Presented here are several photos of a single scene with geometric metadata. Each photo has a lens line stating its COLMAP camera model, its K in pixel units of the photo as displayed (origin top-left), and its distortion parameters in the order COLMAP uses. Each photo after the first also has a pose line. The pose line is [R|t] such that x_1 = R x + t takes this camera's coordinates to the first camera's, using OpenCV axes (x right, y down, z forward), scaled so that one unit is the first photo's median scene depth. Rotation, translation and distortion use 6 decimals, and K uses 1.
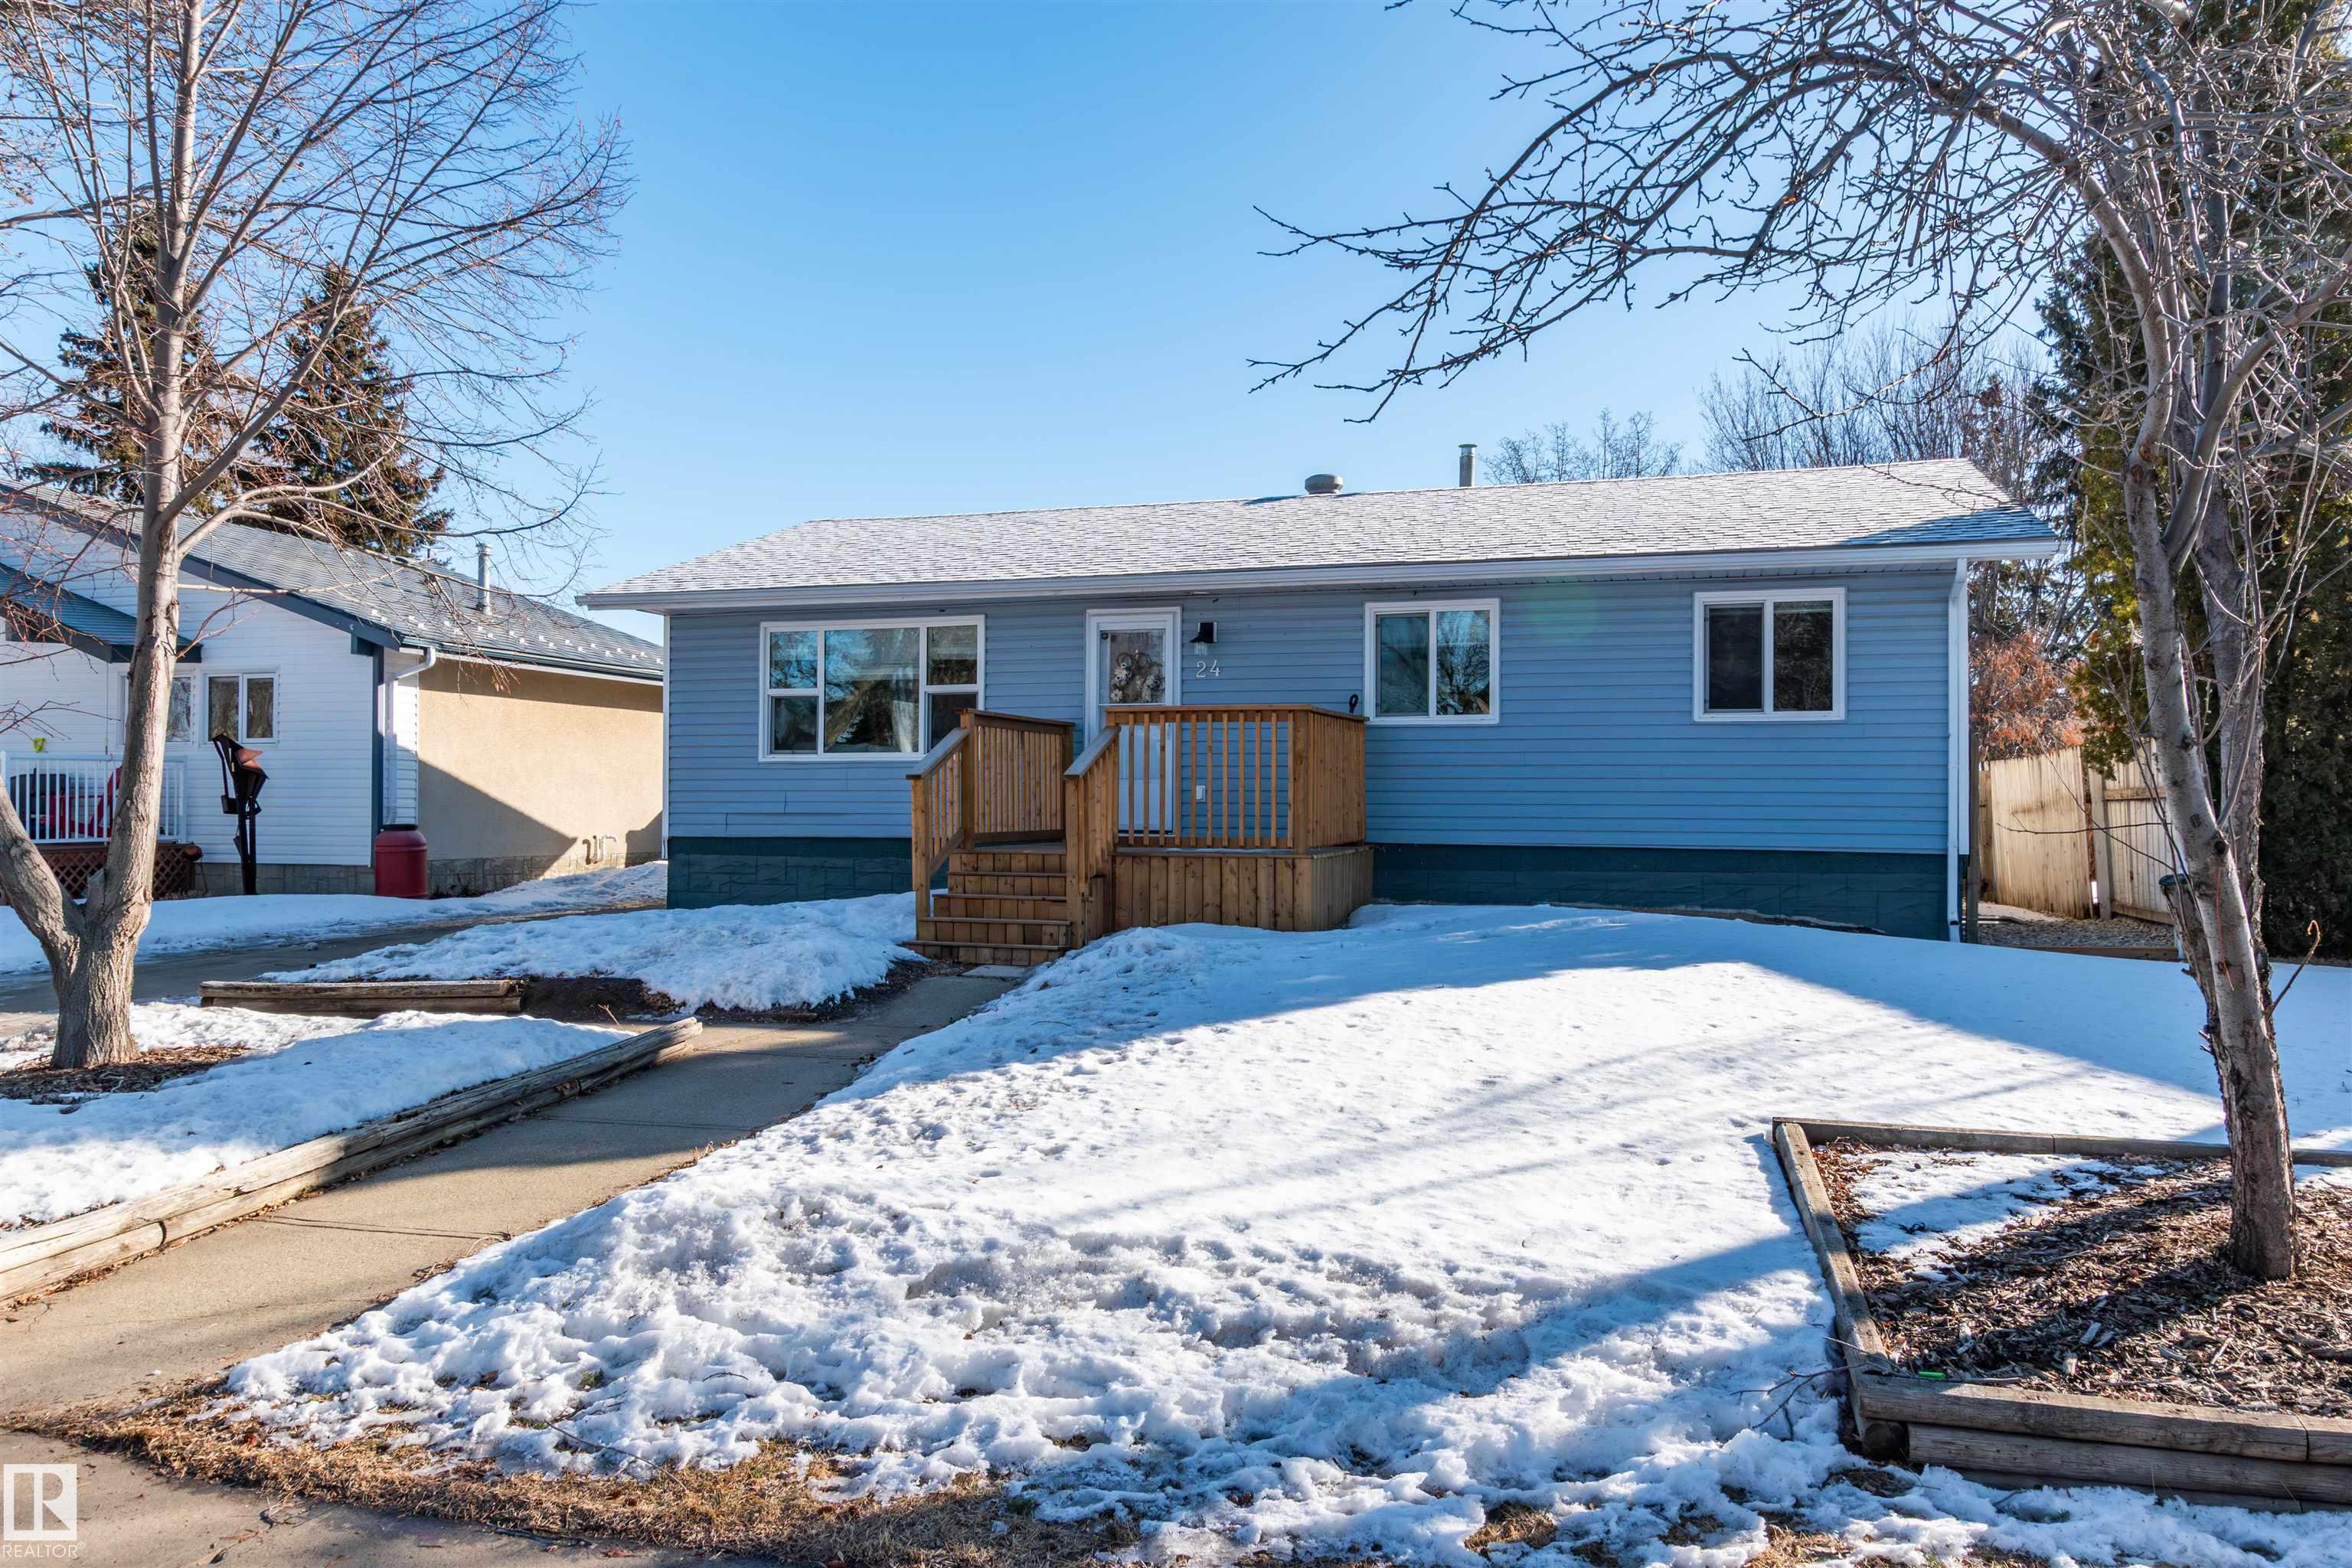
lens RADIAL K [[1706.4, 0, 1176.0], [0, 1706.4, 784.0], [0, 0, 1]] dist [0.000166, 0.002913]
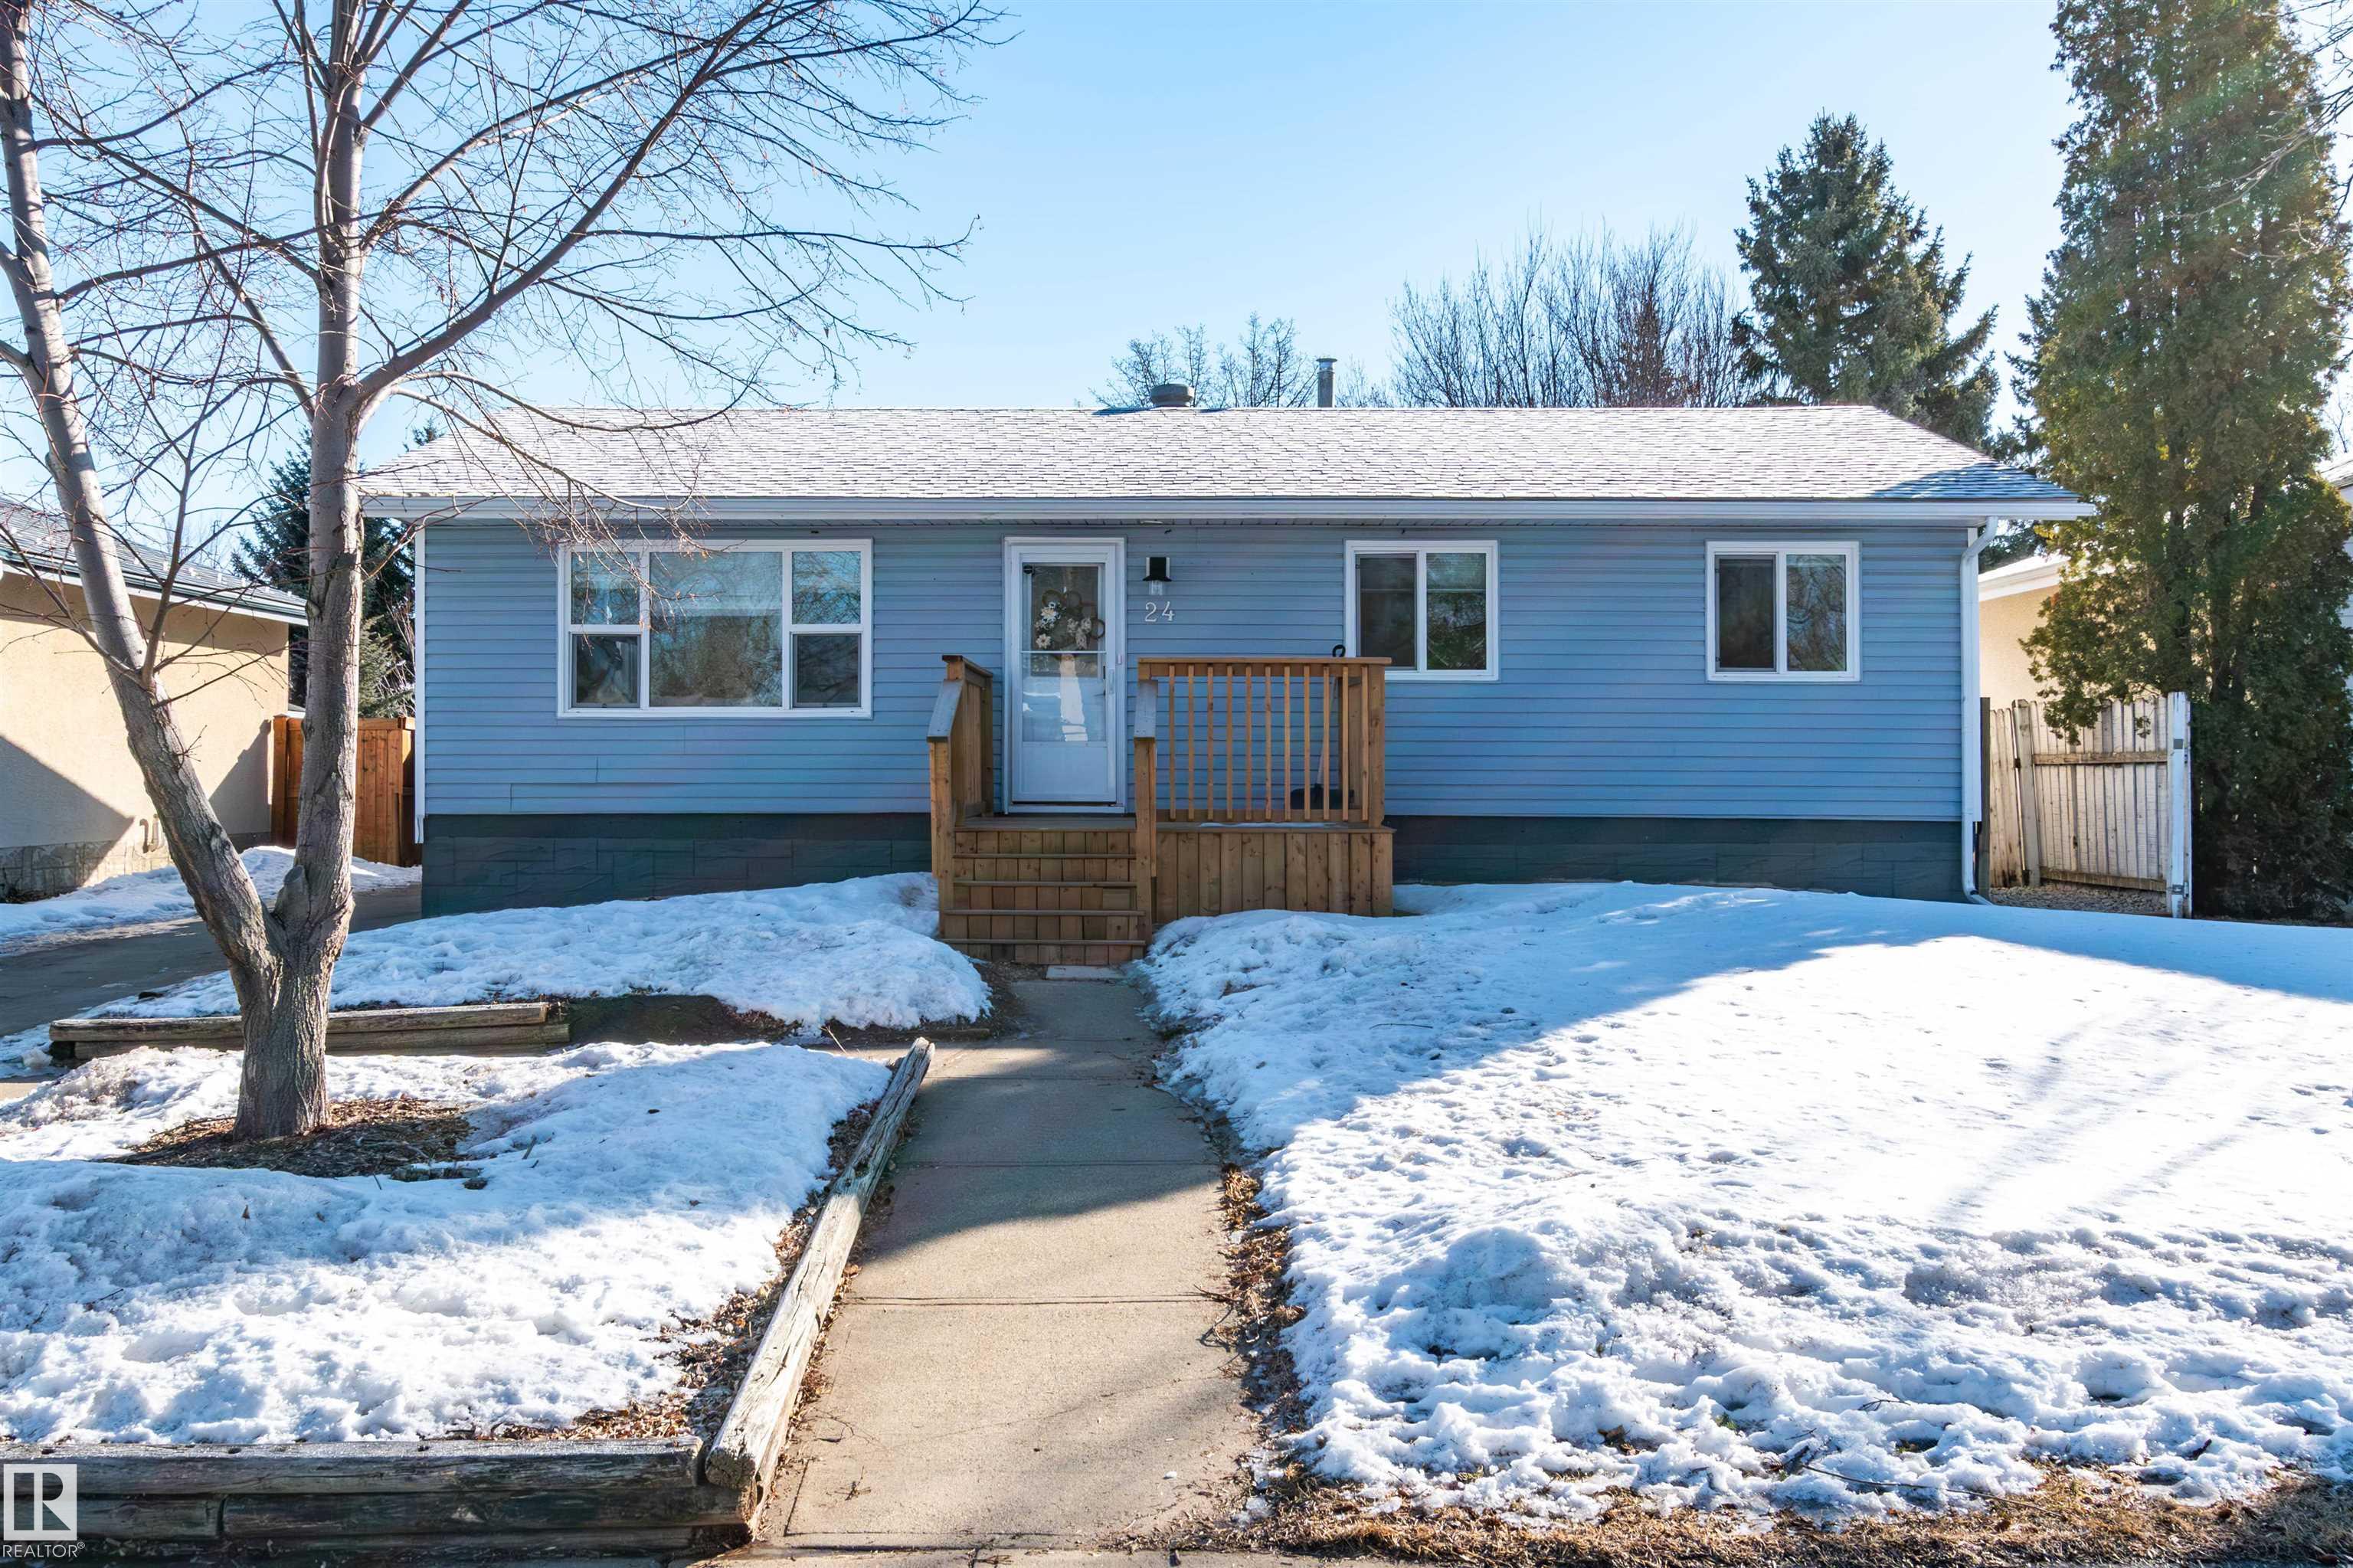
lens RADIAL K [[2054.7, 0, 1176.5], [0, 2054.7, 784.0], [0, 0, 1]] dist [0.000735, 0.002315]
pose [[0.953256, -0.004140, 0.302135, -0.313333], [-0.001990, 0.999798, 0.019978, -0.002469], [-0.302157, -0.019646, 0.953056, 0.022299]]
